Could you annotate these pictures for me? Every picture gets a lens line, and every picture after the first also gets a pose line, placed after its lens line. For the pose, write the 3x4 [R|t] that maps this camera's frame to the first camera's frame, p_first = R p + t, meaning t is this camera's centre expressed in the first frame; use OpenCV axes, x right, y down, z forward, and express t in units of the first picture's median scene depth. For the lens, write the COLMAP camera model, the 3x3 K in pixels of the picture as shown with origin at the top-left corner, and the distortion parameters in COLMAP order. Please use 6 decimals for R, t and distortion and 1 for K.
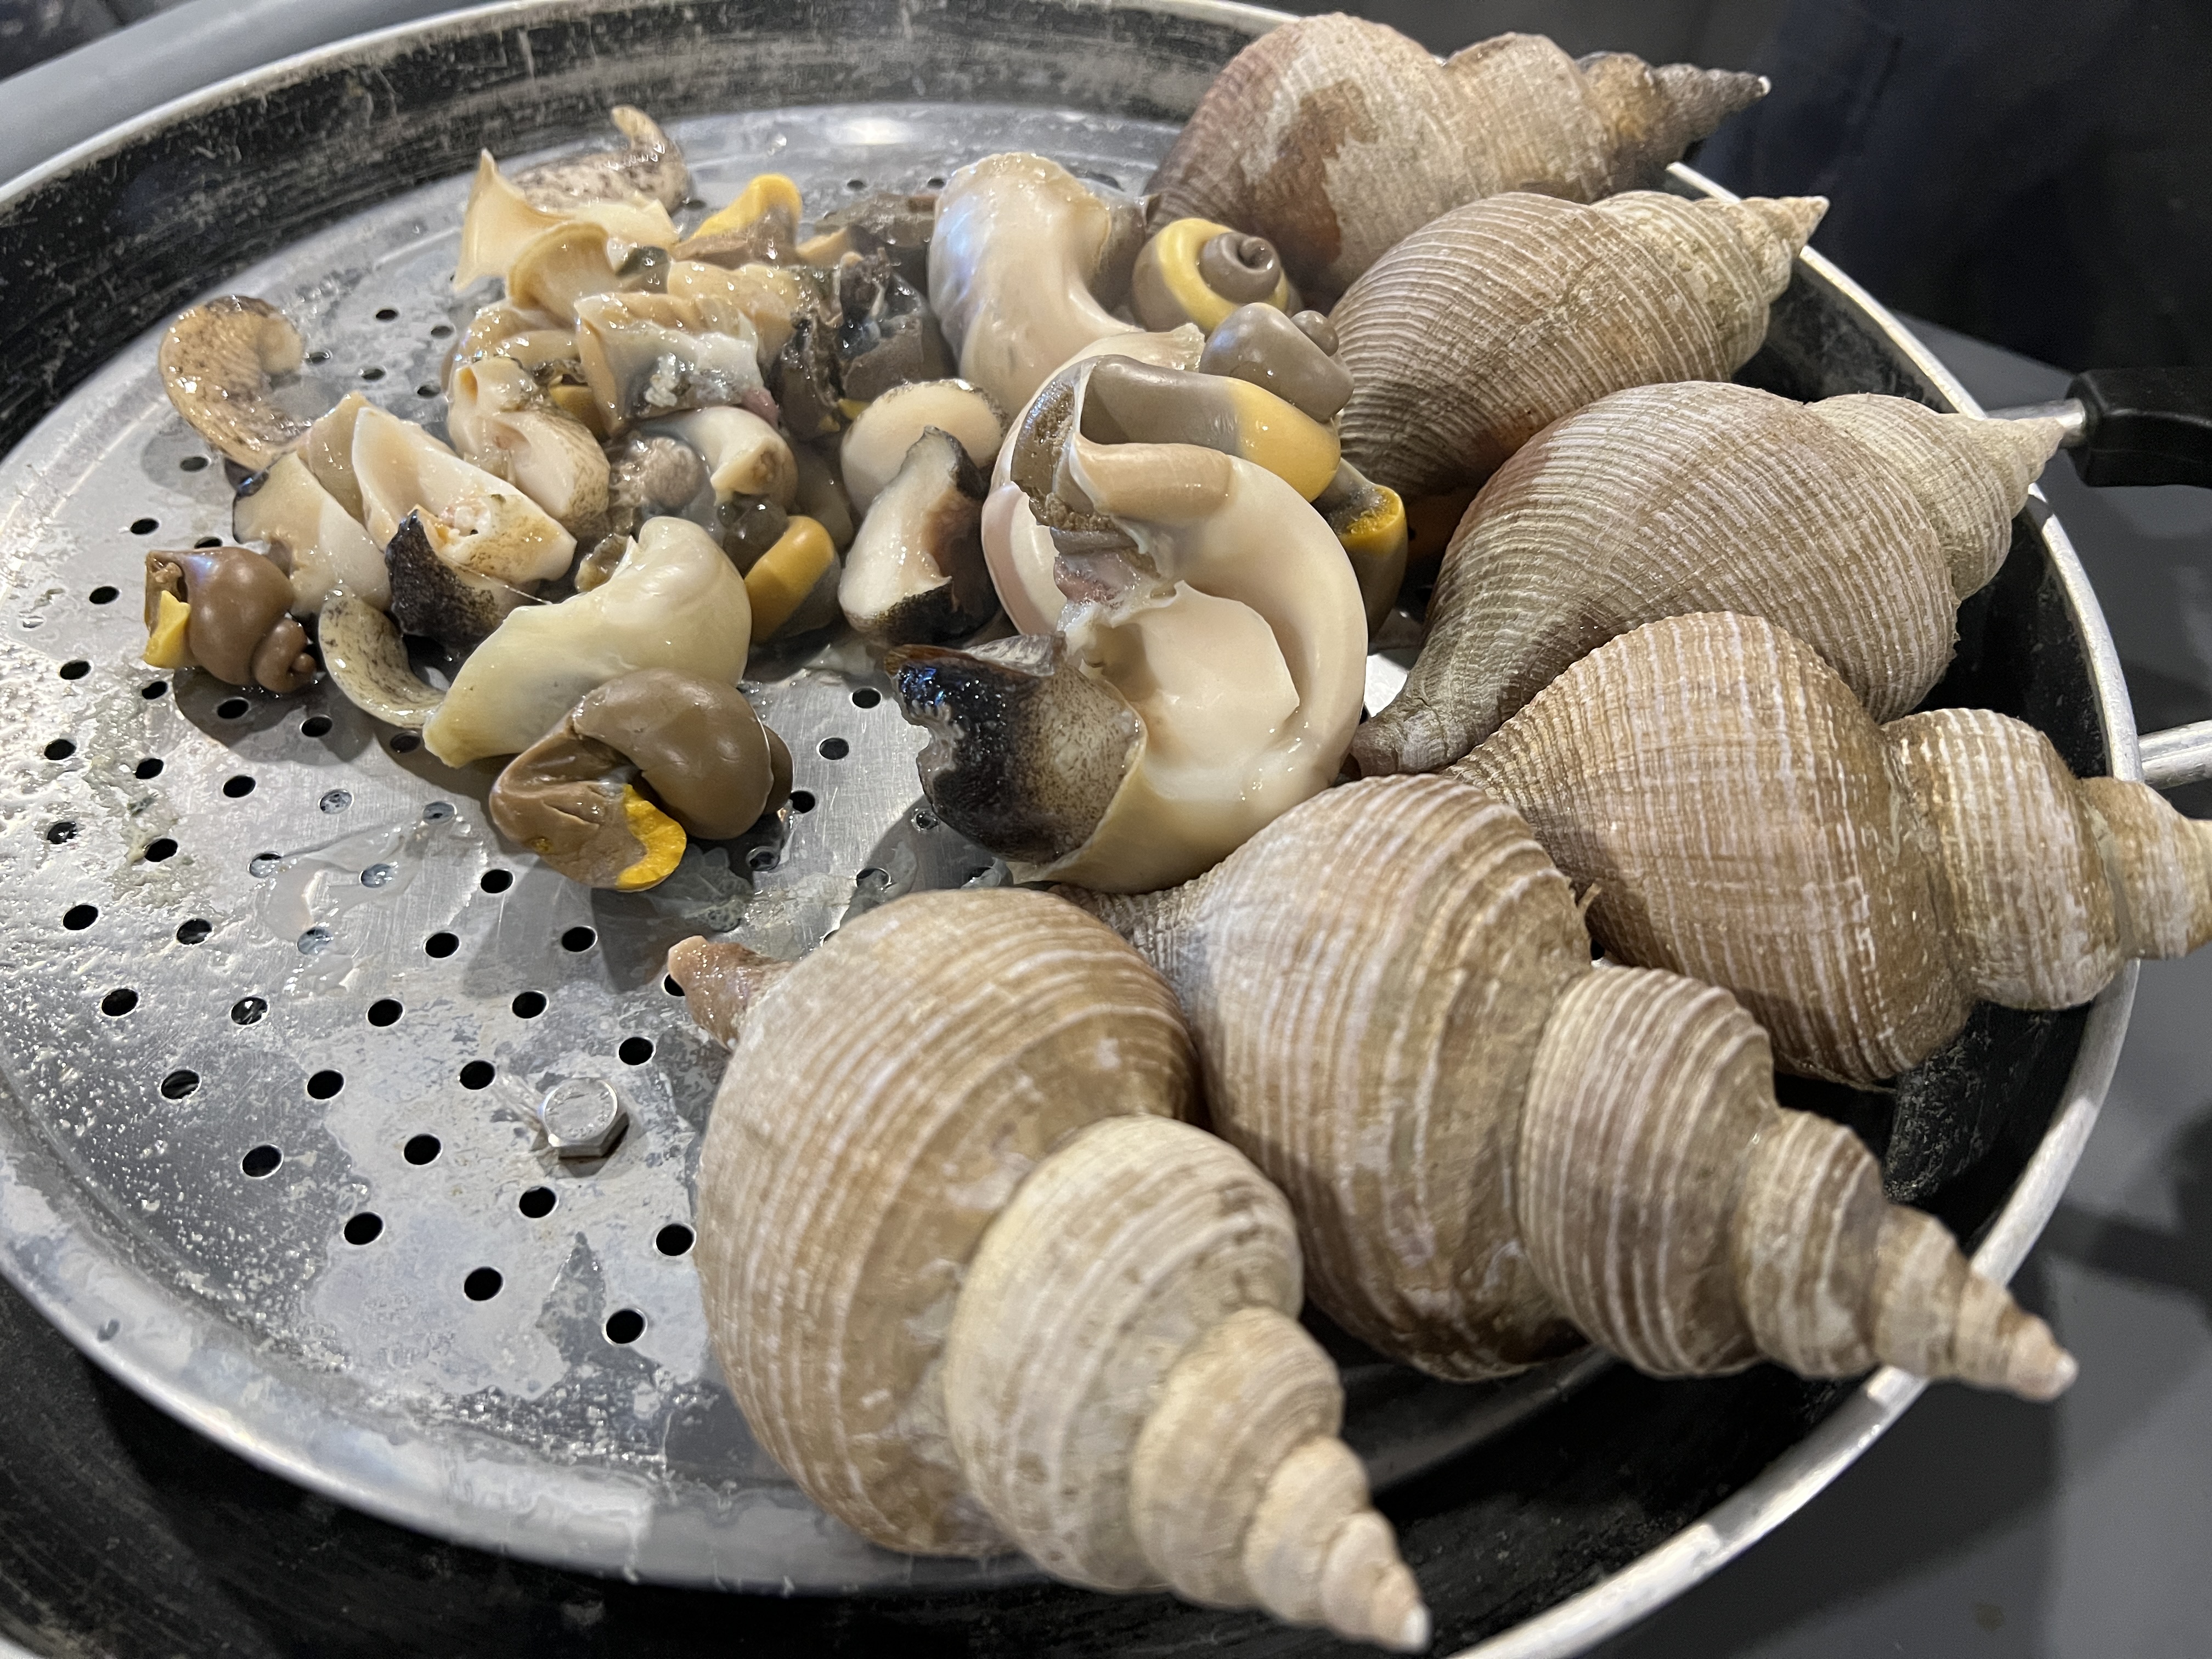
lens RADIAL K [[1614.2, 0, 1117.8], [0, 1614.2, 809.8], [0, 0, 1]] dist [0.006225, -0.042677]
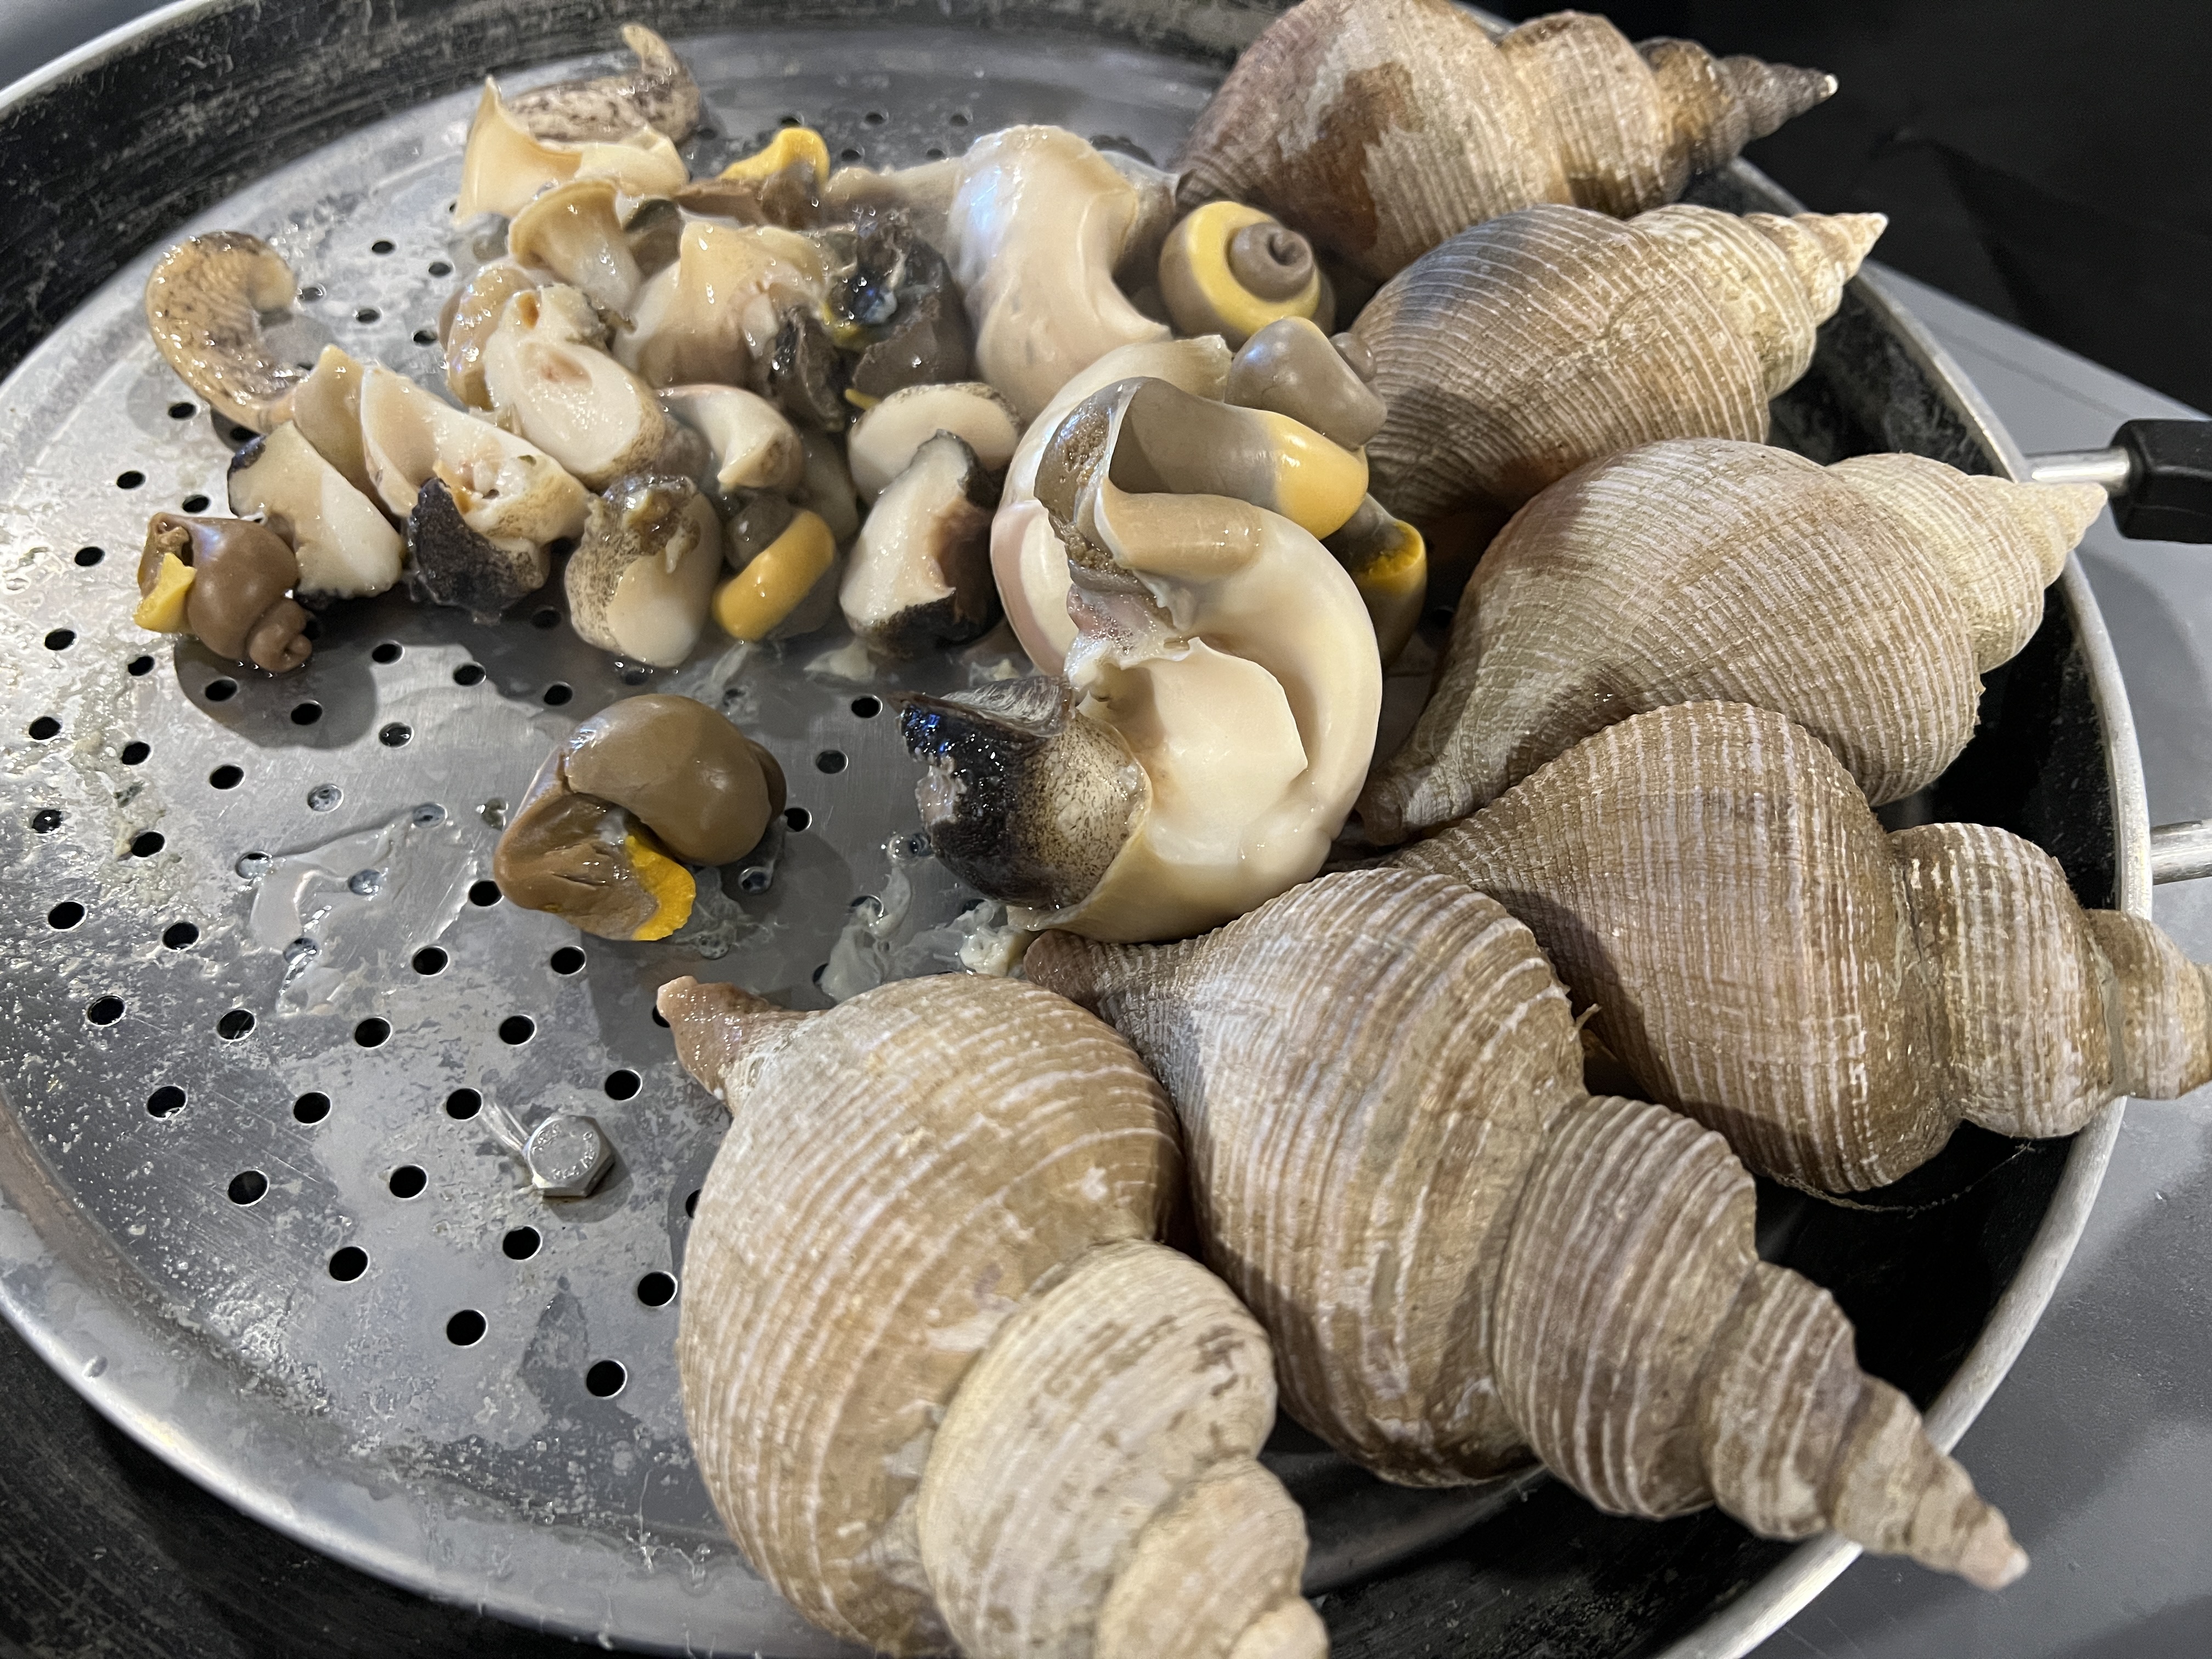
lens RADIAL K [[1614.2, 0, 1111.6], [0, 1614.2, 783.2], [0, 0, 1]] dist [0.006225, -0.042677]
pose [[0.998612, 0.052378, 0.005585, -0.011837], [-0.052664, 0.994927, 0.085711, -0.143518], [-0.001067, -0.085886, 0.996304, 0.020346]]
